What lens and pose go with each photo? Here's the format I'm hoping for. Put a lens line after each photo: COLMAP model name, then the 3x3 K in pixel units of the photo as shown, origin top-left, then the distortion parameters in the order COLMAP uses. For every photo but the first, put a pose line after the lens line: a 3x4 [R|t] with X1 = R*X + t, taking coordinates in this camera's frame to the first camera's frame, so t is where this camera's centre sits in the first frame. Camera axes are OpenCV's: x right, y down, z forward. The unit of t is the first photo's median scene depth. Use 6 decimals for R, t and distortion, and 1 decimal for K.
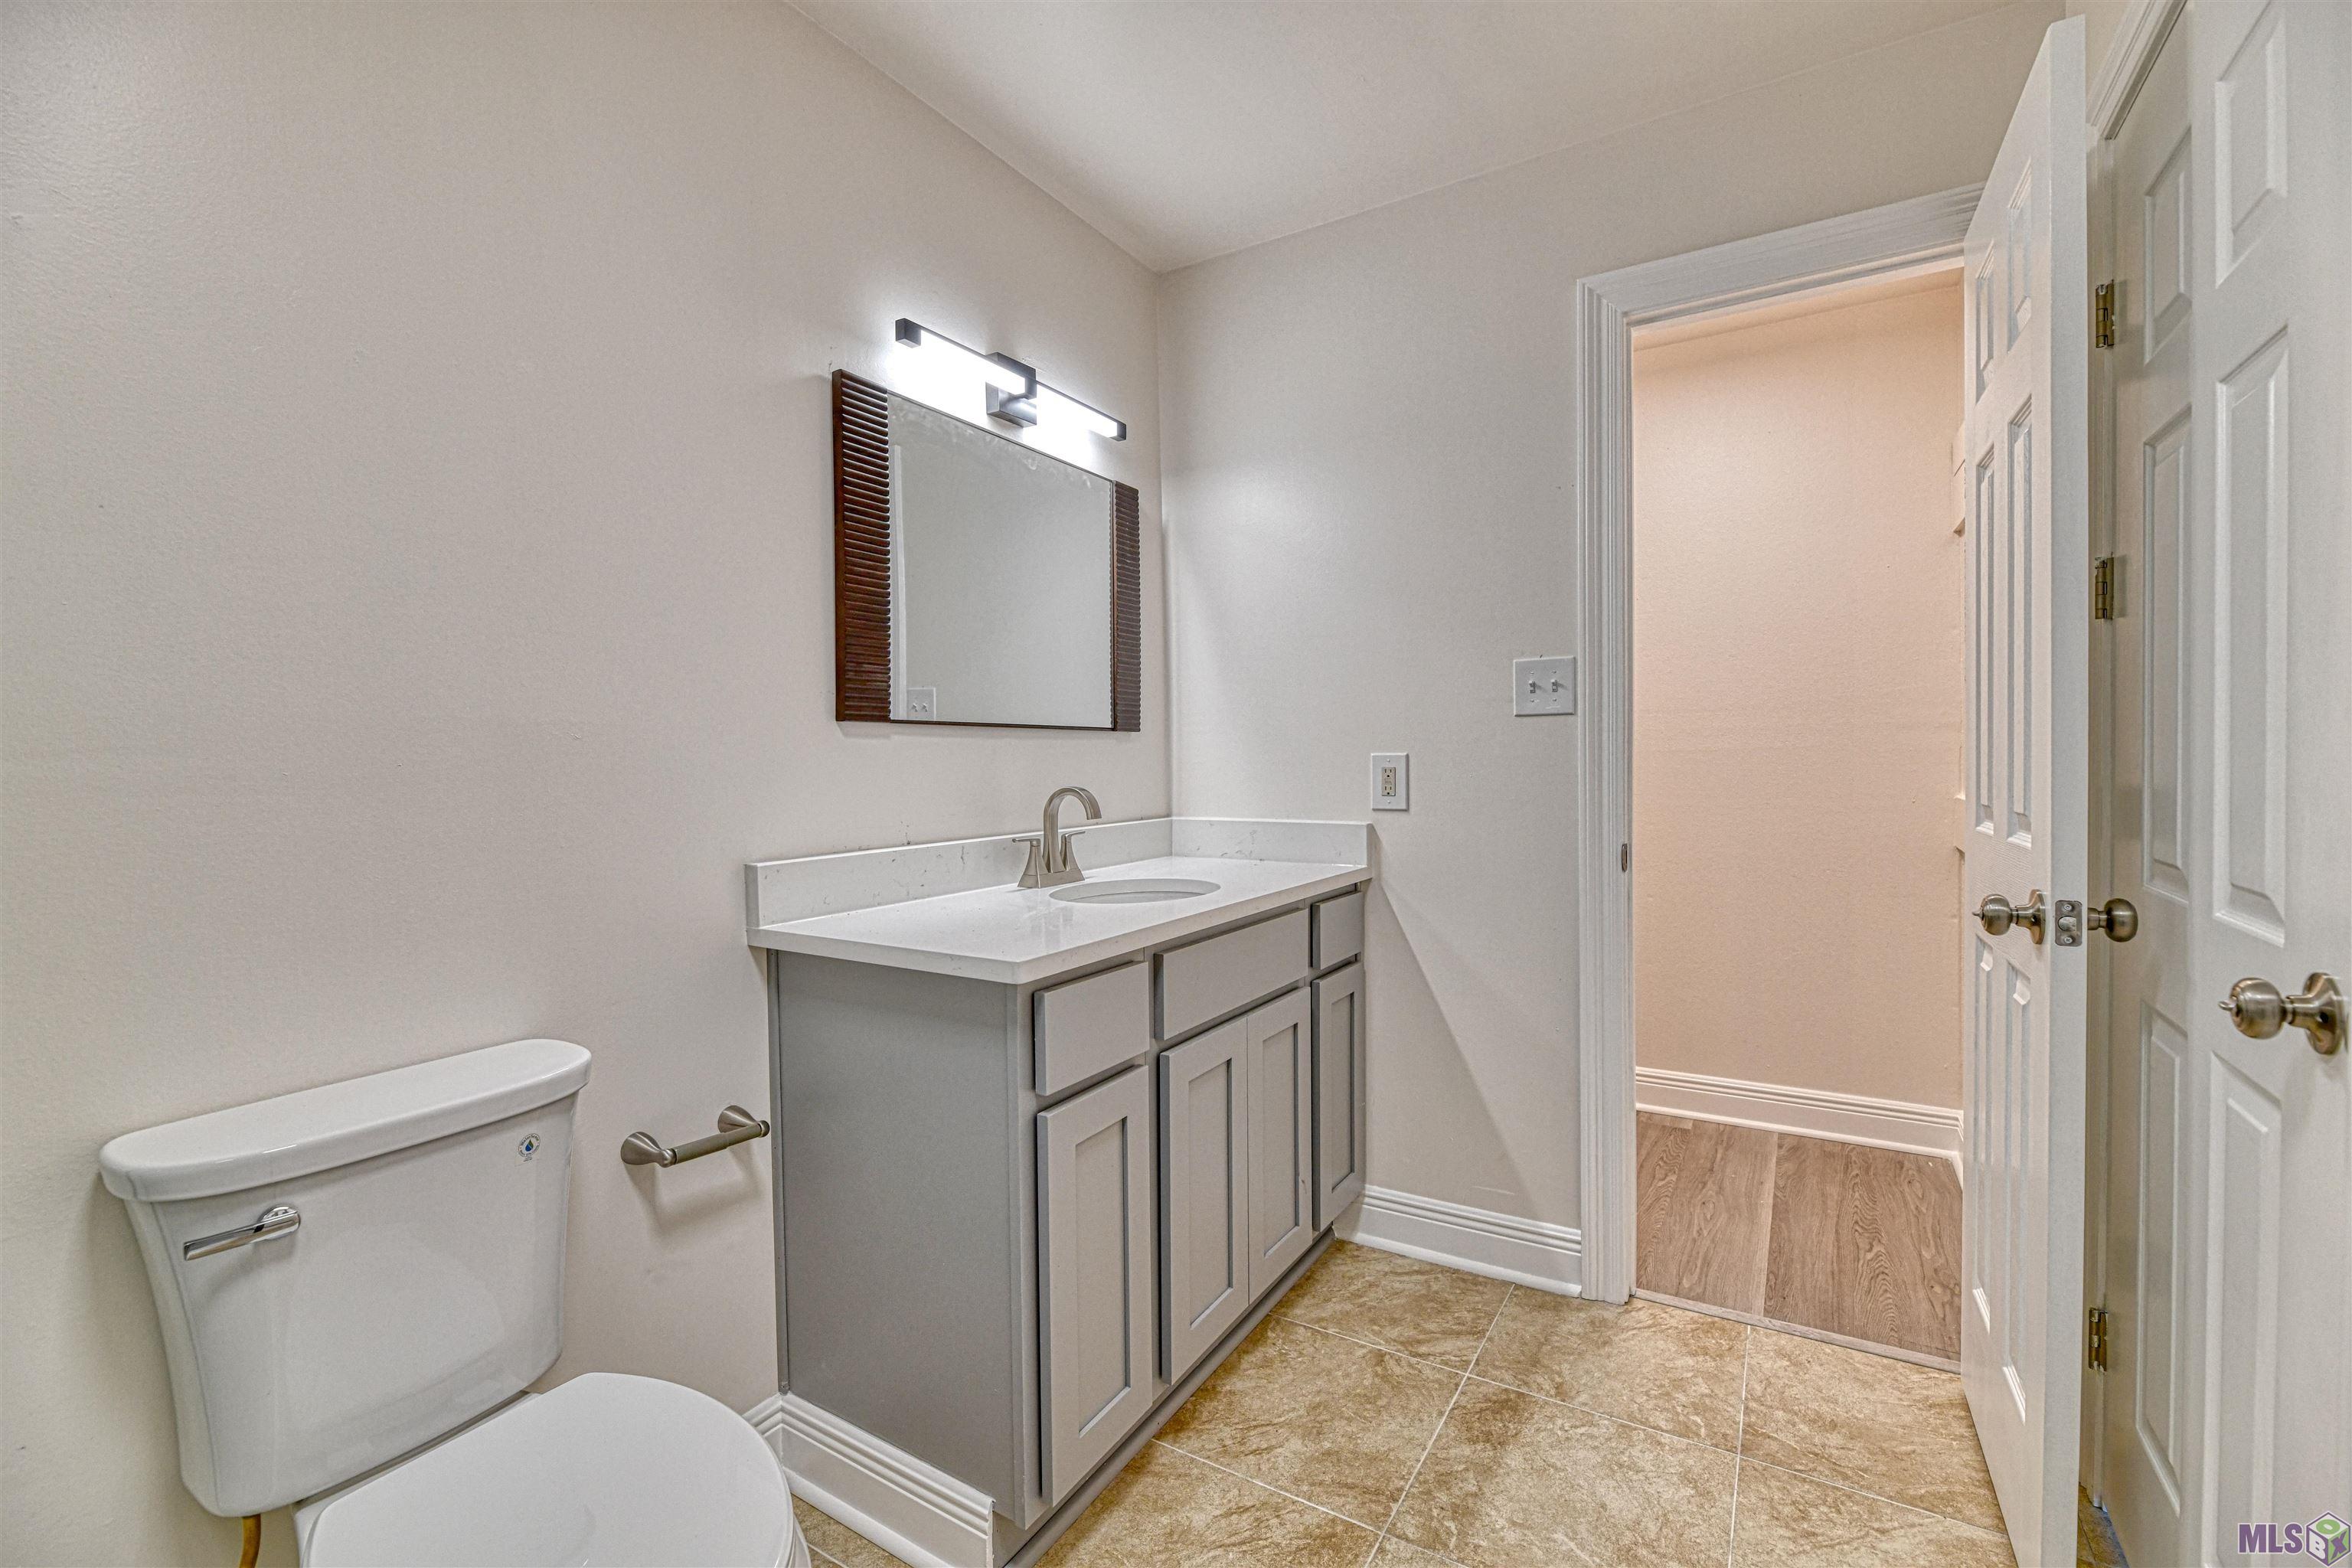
lens RADIAL K [[950.8, 0, 1187.0], [0, 950.8, 780.5], [0, 0, 1]] dist [0.005093, -0.005060]
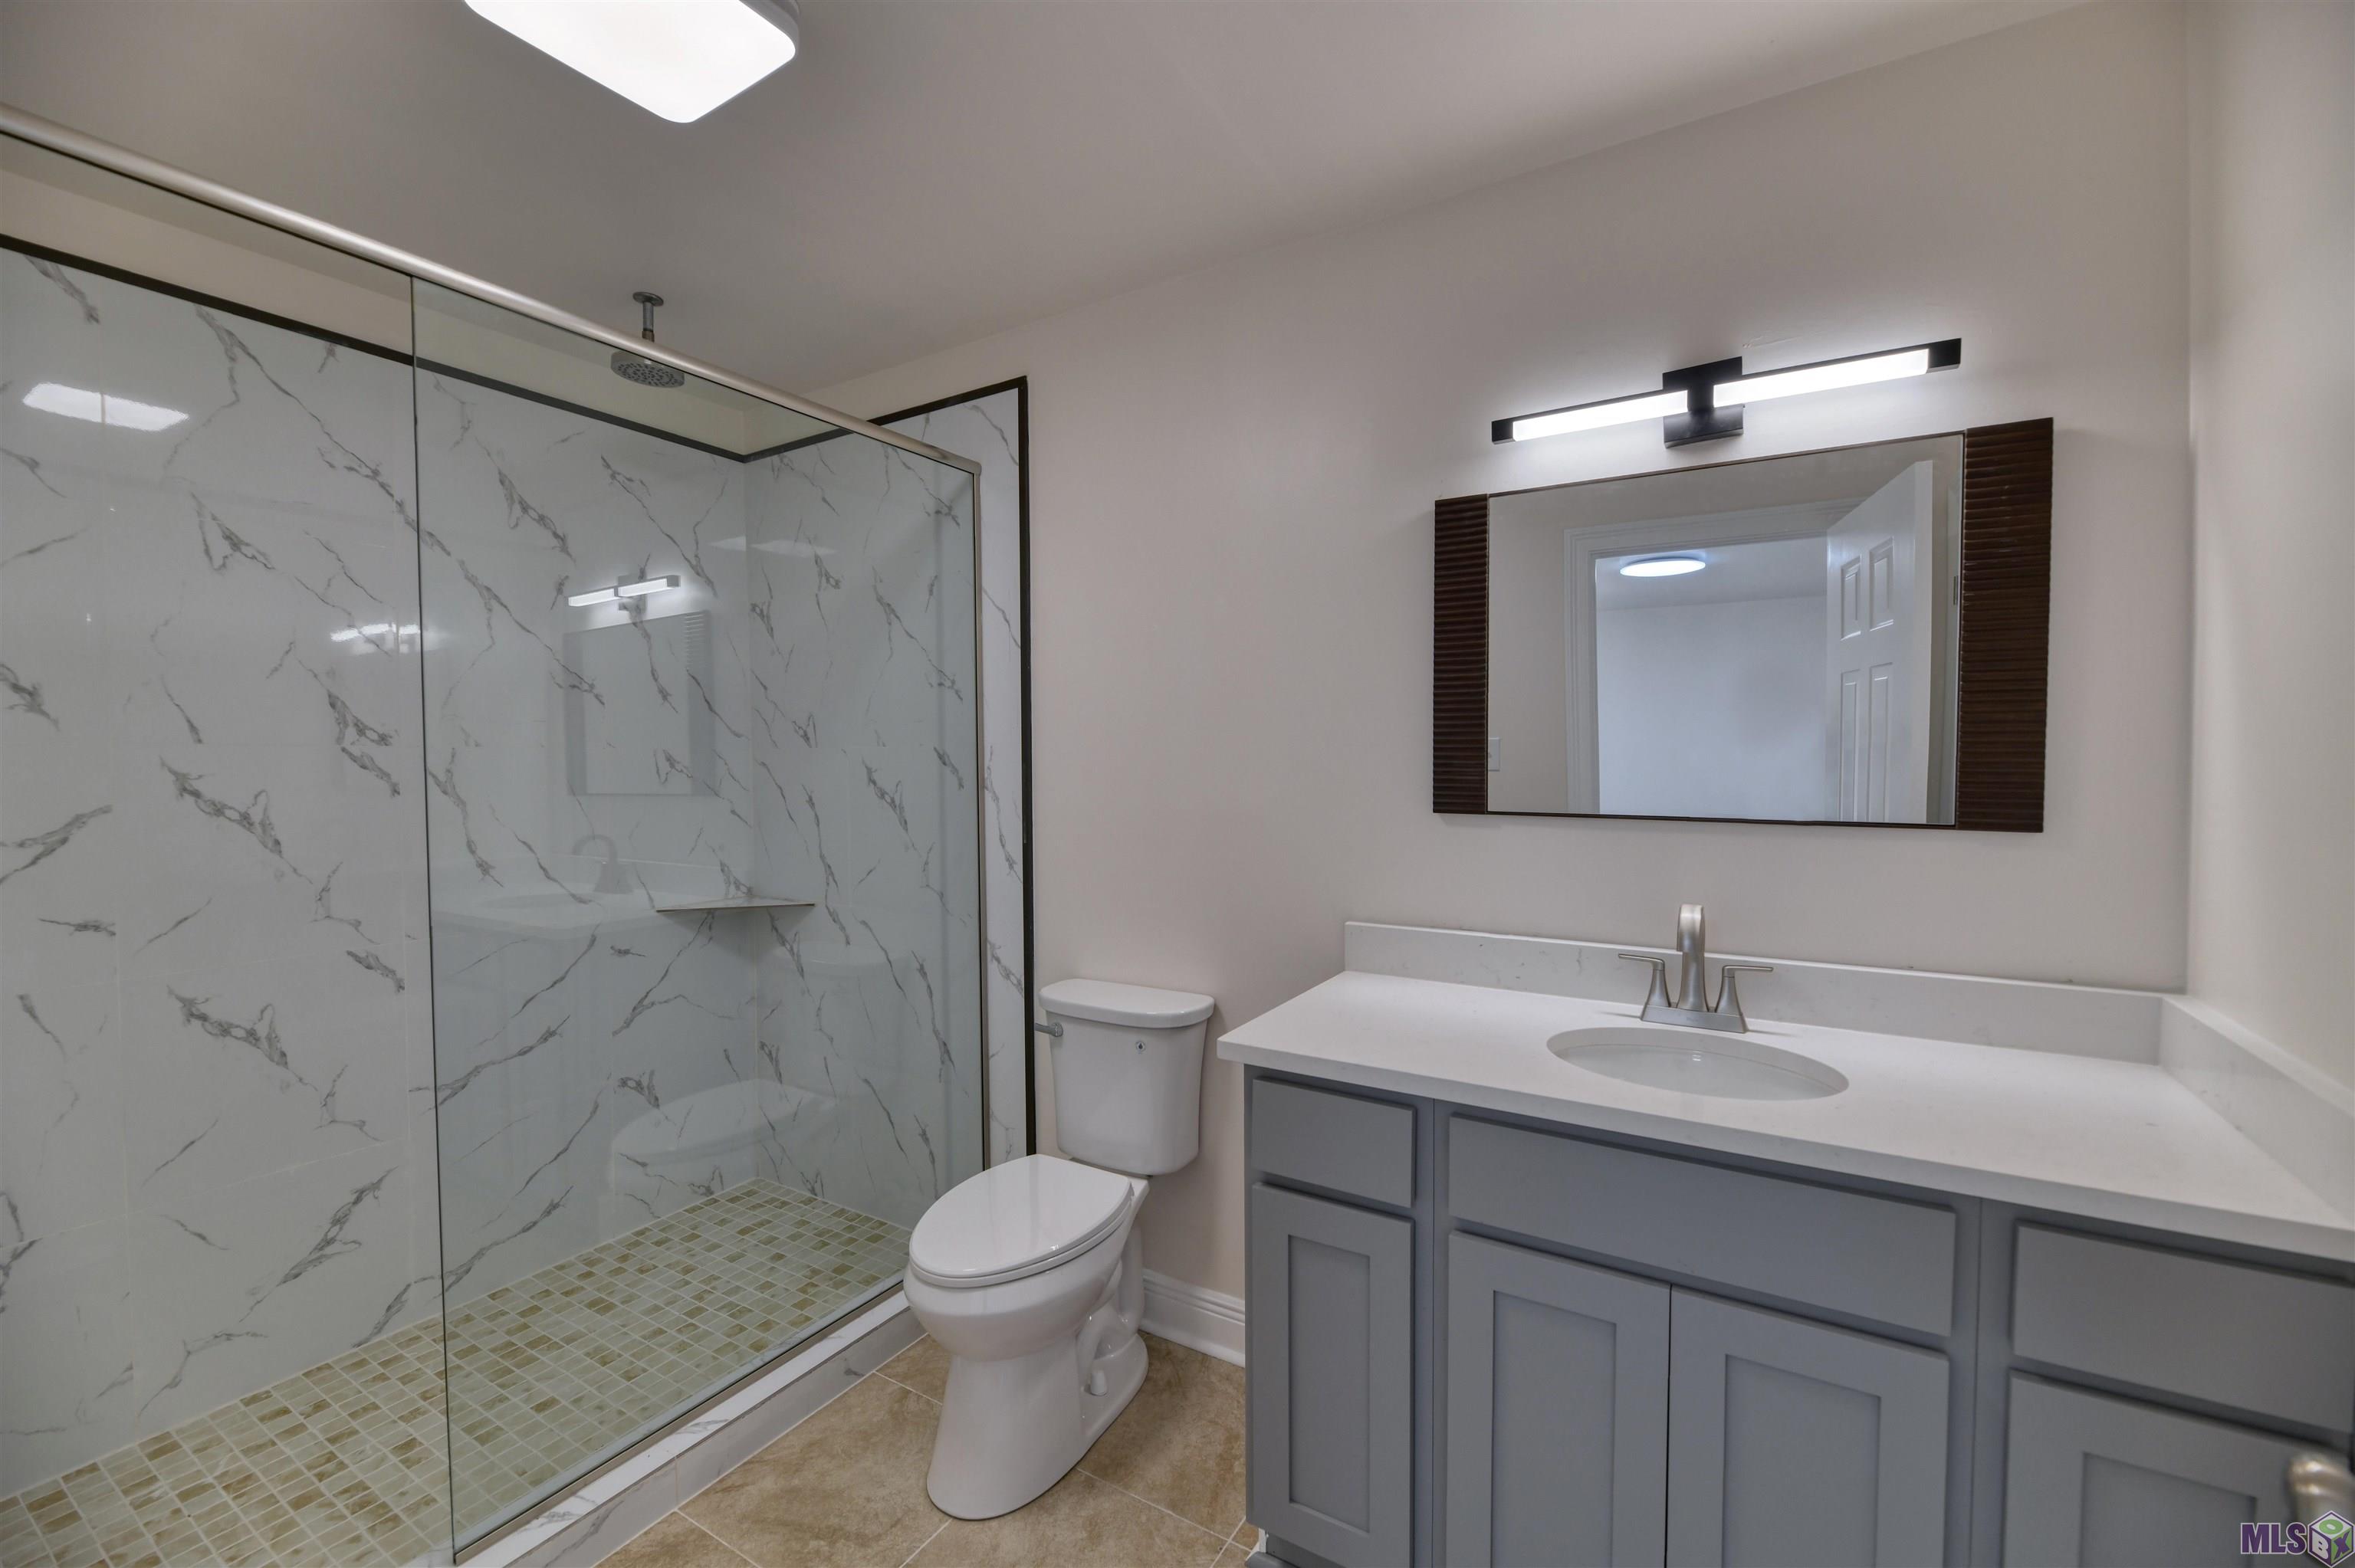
lens RADIAL K [[951.8, 0, 1188.5], [0, 951.8, 780.5], [0, 0, 1]] dist [0.005093, -0.005060]
pose [[0.038057, 0.047156, -0.998162, 0.657142], [-0.012986, 0.998825, 0.046693, -0.129511], [0.999191, 0.011185, 0.038625, 0.572131]]
